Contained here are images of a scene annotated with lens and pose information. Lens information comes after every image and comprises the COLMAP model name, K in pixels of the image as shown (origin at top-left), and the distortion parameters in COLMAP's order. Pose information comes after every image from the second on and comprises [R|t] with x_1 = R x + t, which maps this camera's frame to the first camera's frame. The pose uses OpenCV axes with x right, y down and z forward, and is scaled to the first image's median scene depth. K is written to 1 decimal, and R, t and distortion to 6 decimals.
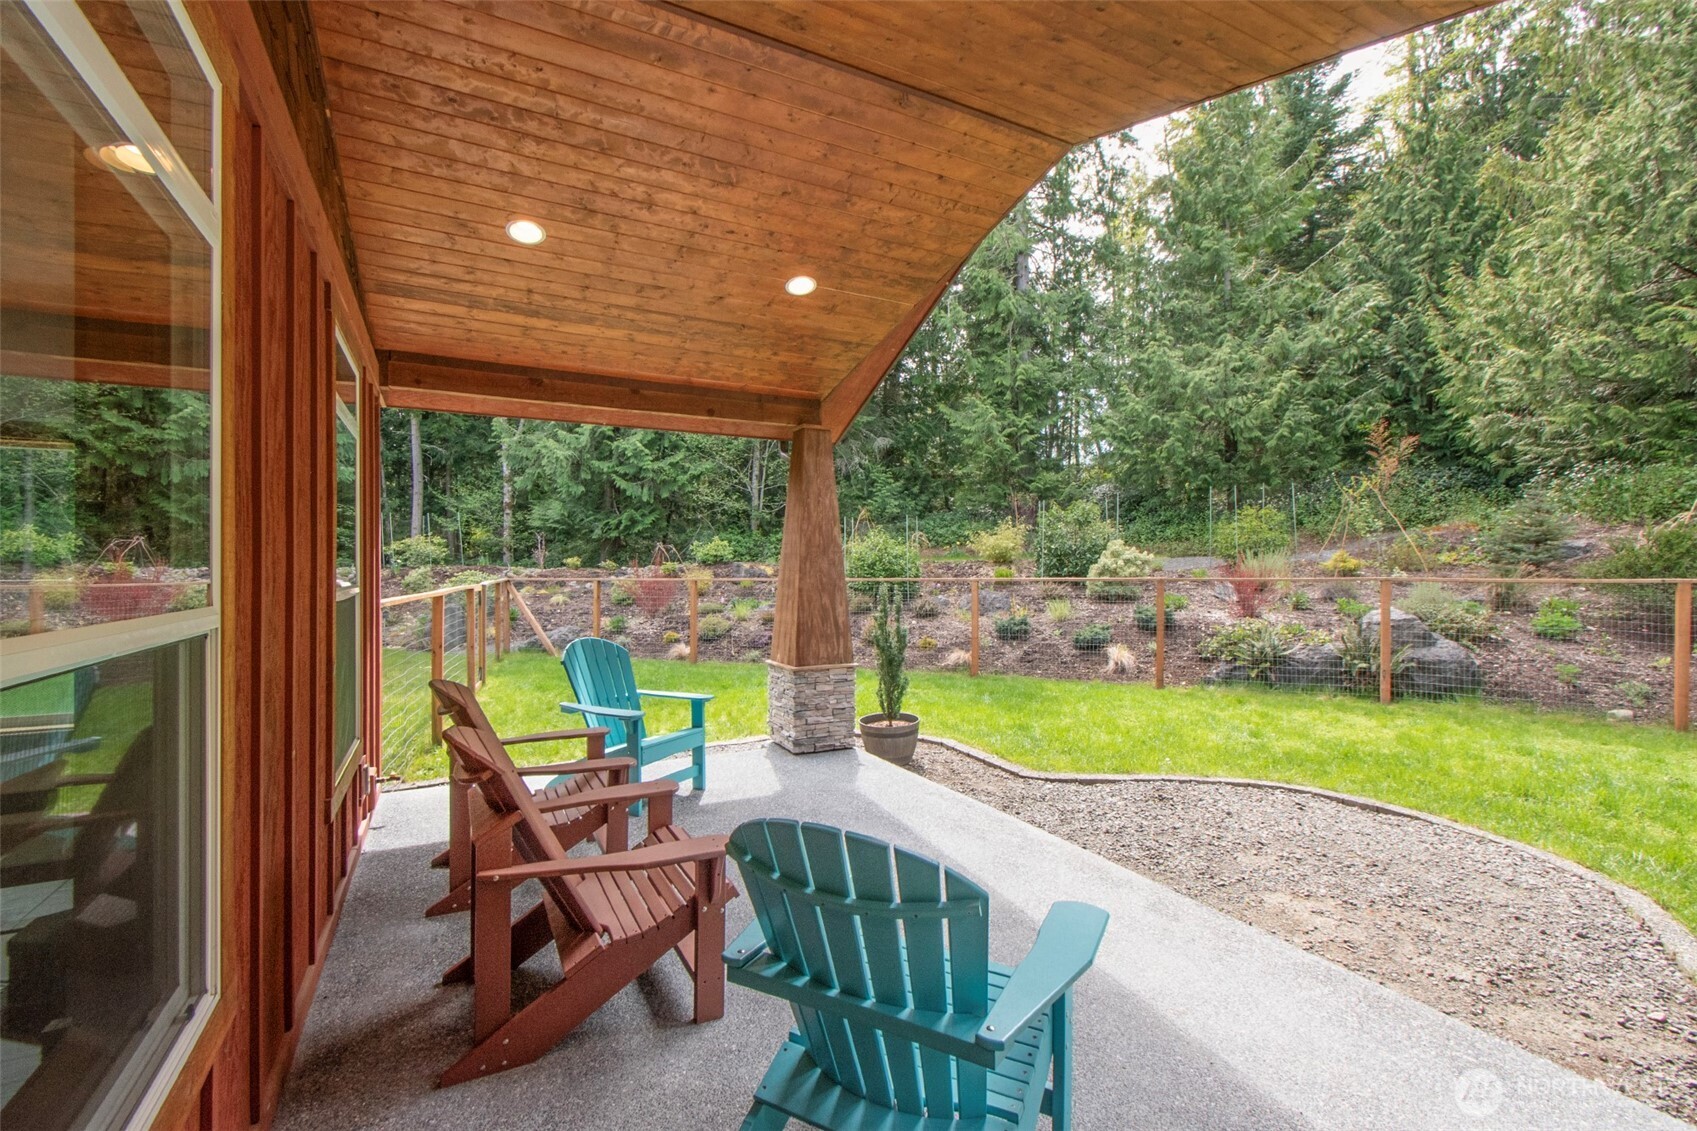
lens RADIAL K [[755.5, 0, 855.7], [0, 755.5, 567.0], [0, 0, 1]] dist [0.000083, -0.002446]
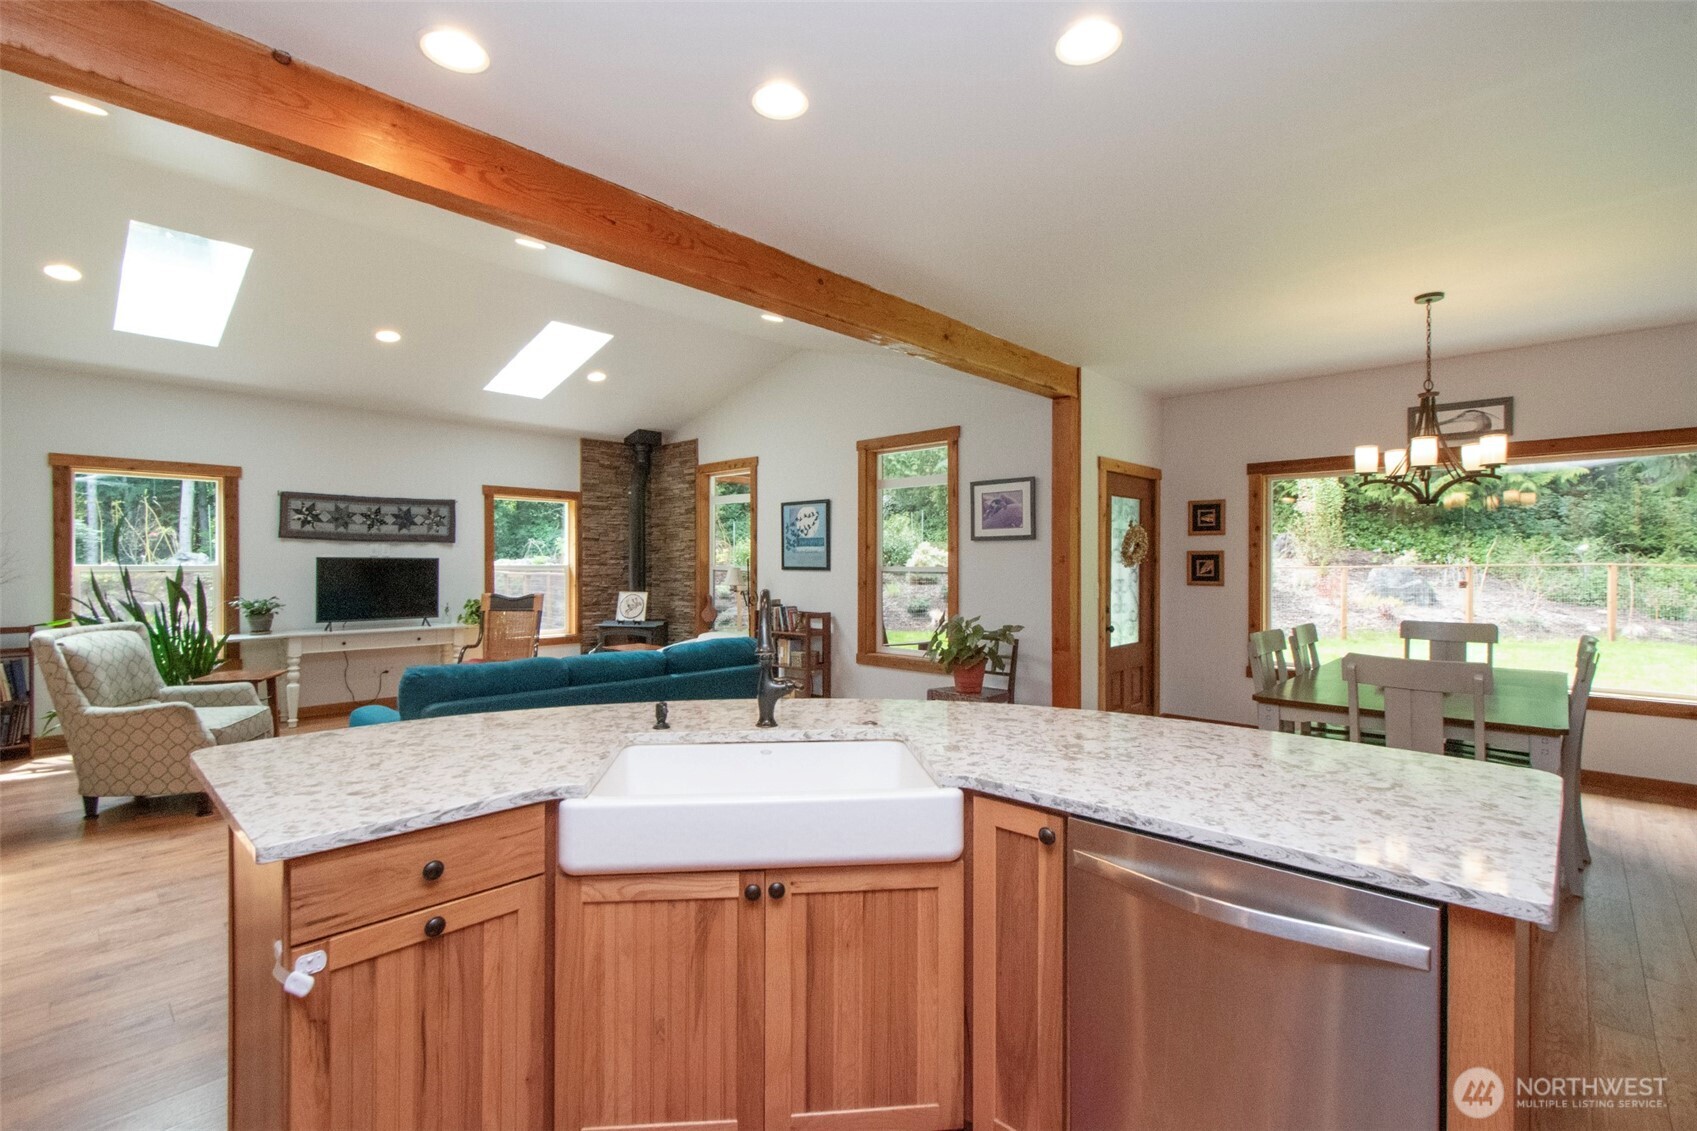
lens RADIAL K [[755.5, 0, 857.7], [0, 755.5, 569.3], [0, 0, 1]] dist [0.000083, -0.002446]
pose [[0.947695, 0.000737, 0.319175, -0.235677], [-0.003261, 0.999967, 0.007374, 0.006466], [-0.319159, -0.008029, 0.947667, -0.331498]]
